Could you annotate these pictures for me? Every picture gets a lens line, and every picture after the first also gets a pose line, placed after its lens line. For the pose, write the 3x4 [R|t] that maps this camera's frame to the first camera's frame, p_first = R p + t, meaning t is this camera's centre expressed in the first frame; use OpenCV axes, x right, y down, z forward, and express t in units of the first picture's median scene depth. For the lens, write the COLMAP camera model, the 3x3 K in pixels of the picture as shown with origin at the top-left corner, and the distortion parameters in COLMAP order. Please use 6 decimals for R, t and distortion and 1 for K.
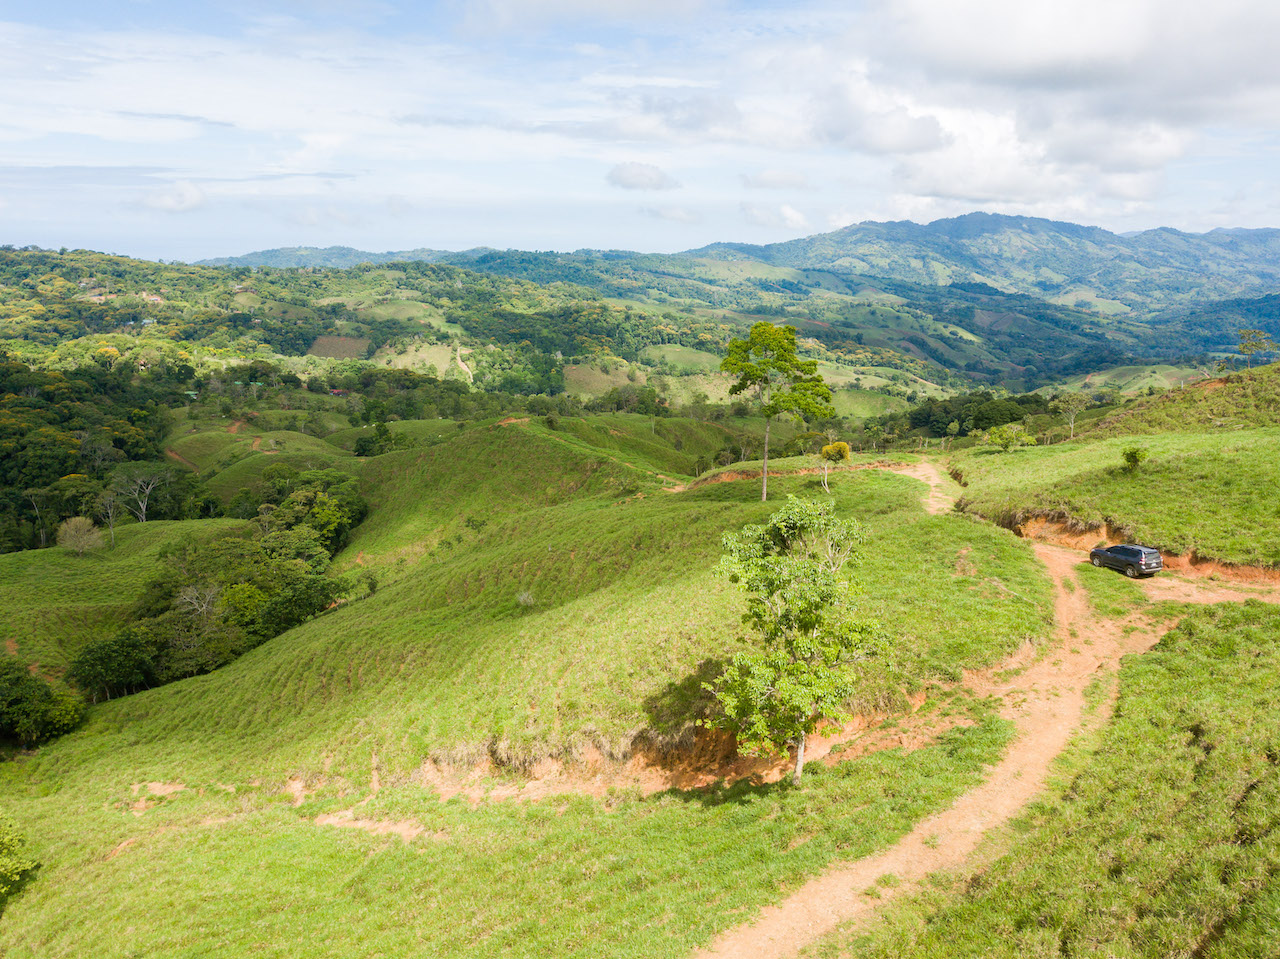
lens RADIAL K [[976.2, 0, 641.5], [0, 976.2, 482.3], [0, 0, 1]] dist [0.002493, 0.001569]
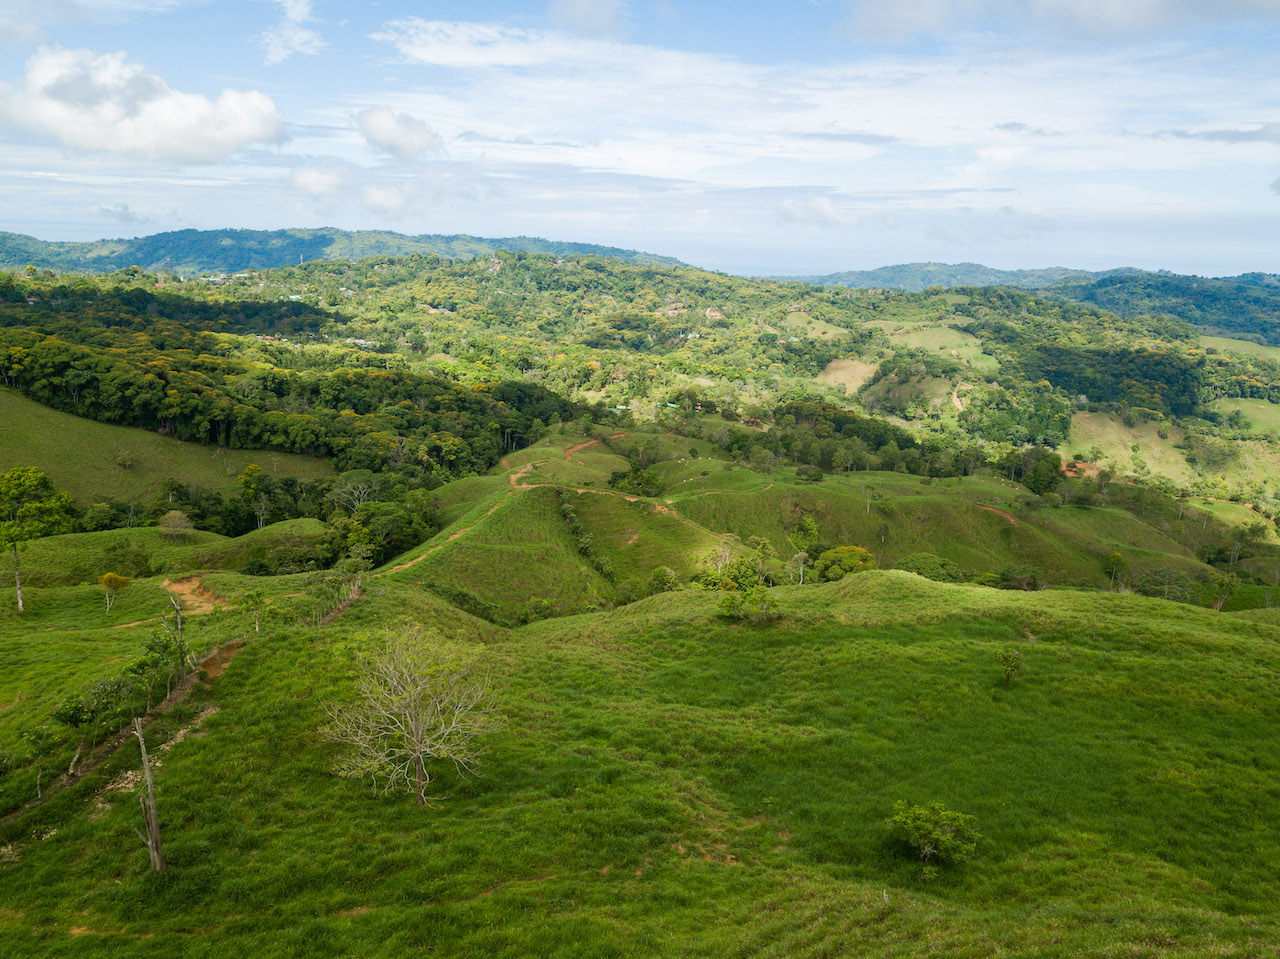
lens RADIAL K [[976.2, 0, 636.3], [0, 976.2, 471.6], [0, 0, 1]] dist [0.002493, 0.001569]
pose [[0.805228, 0.144640, -0.575054, 0.084305], [-0.158024, 0.987066, 0.026996, -0.017882], [0.571521, 0.069134, 0.817670, 0.021800]]
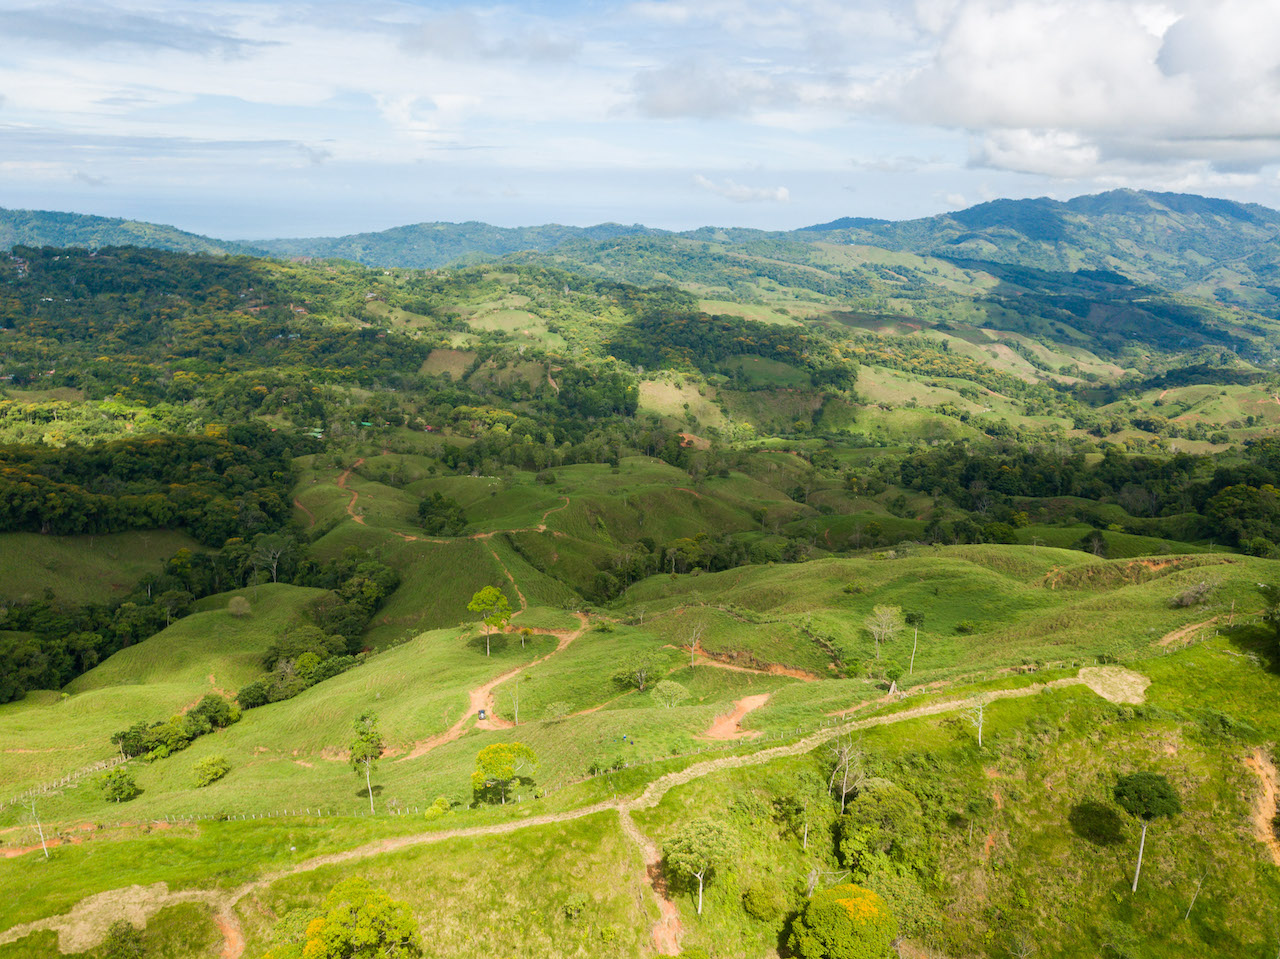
lens RADIAL K [[976.2, 0, 643.9], [0, 976.2, 483.0], [0, 0, 1]] dist [0.002493, 0.001569]
pose [[0.991430, 0.041657, -0.123816, 0.047556], [-0.037367, 0.998625, 0.036770, -0.030980], [0.125177, -0.031828, 0.991624, -0.085720]]
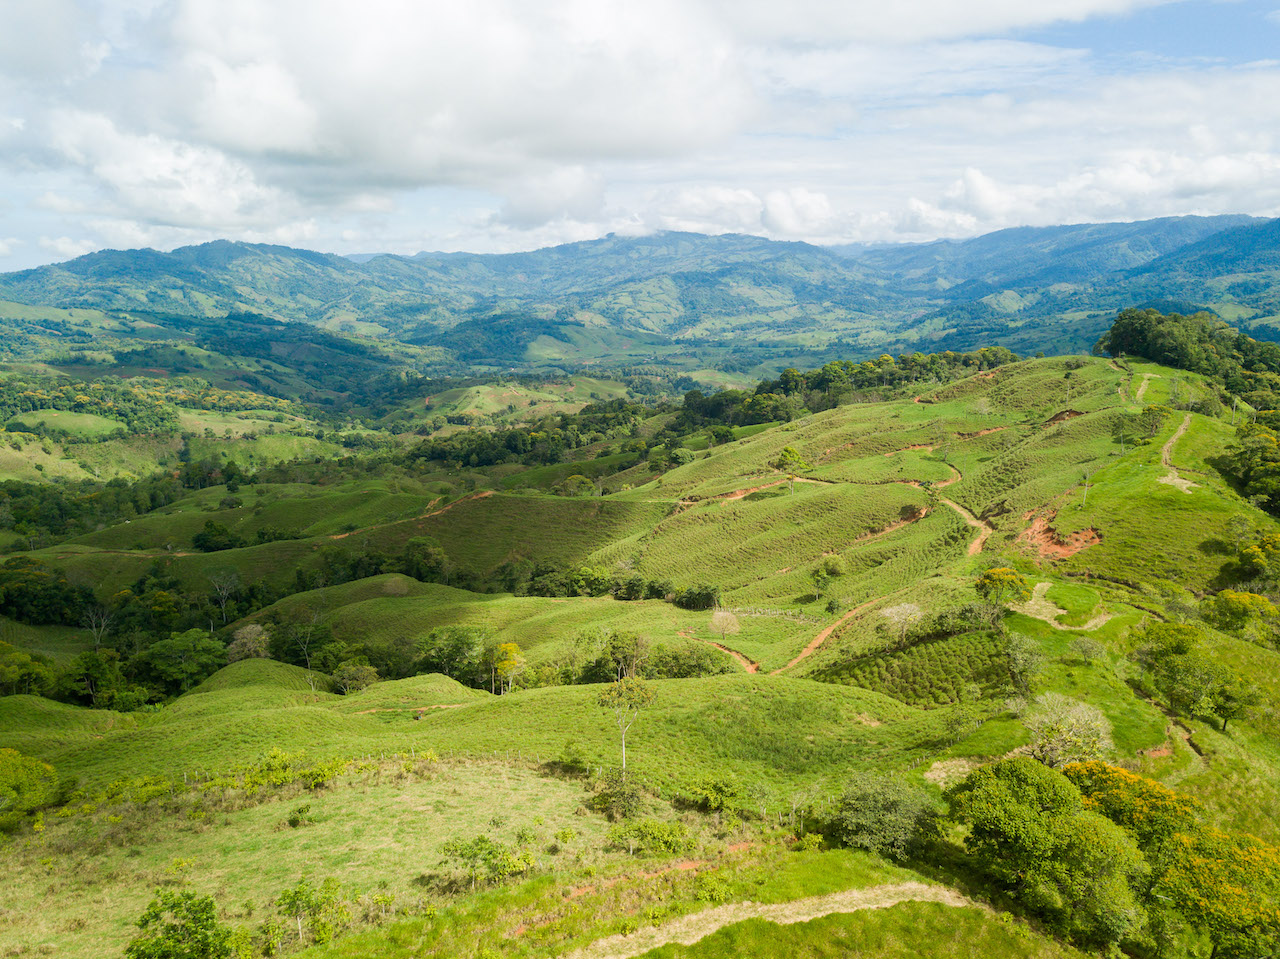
lens RADIAL K [[976.2, 0, 636.0], [0, 976.2, 479.7], [0, 0, 1]] dist [0.002493, 0.001569]
pose [[0.742154, -0.151248, 0.652940, -0.155723], [0.165890, 0.985345, 0.039691, -0.015251], [-0.649375, 0.078859, 0.756369, -0.077413]]
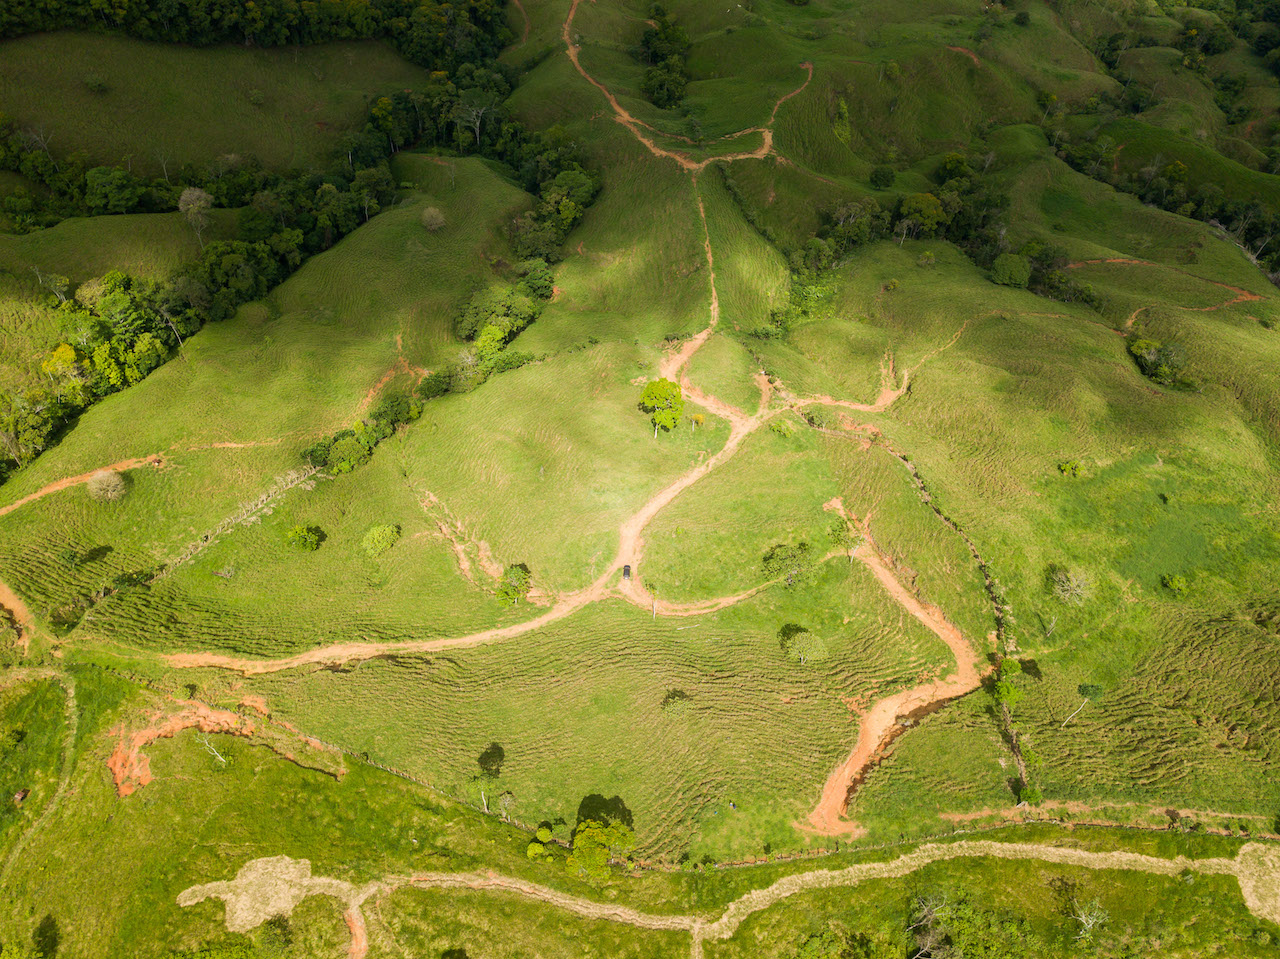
lens RADIAL K [[976.2, 0, 640.8], [0, 976.2, 482.9], [0, 0, 1]] dist [0.002493, 0.001569]
pose [[0.913626, 0.344210, -0.216350, 0.038089], [-0.147332, 0.776296, 0.612910, -0.079943], [0.378921, -0.528095, 0.759957, -0.055354]]
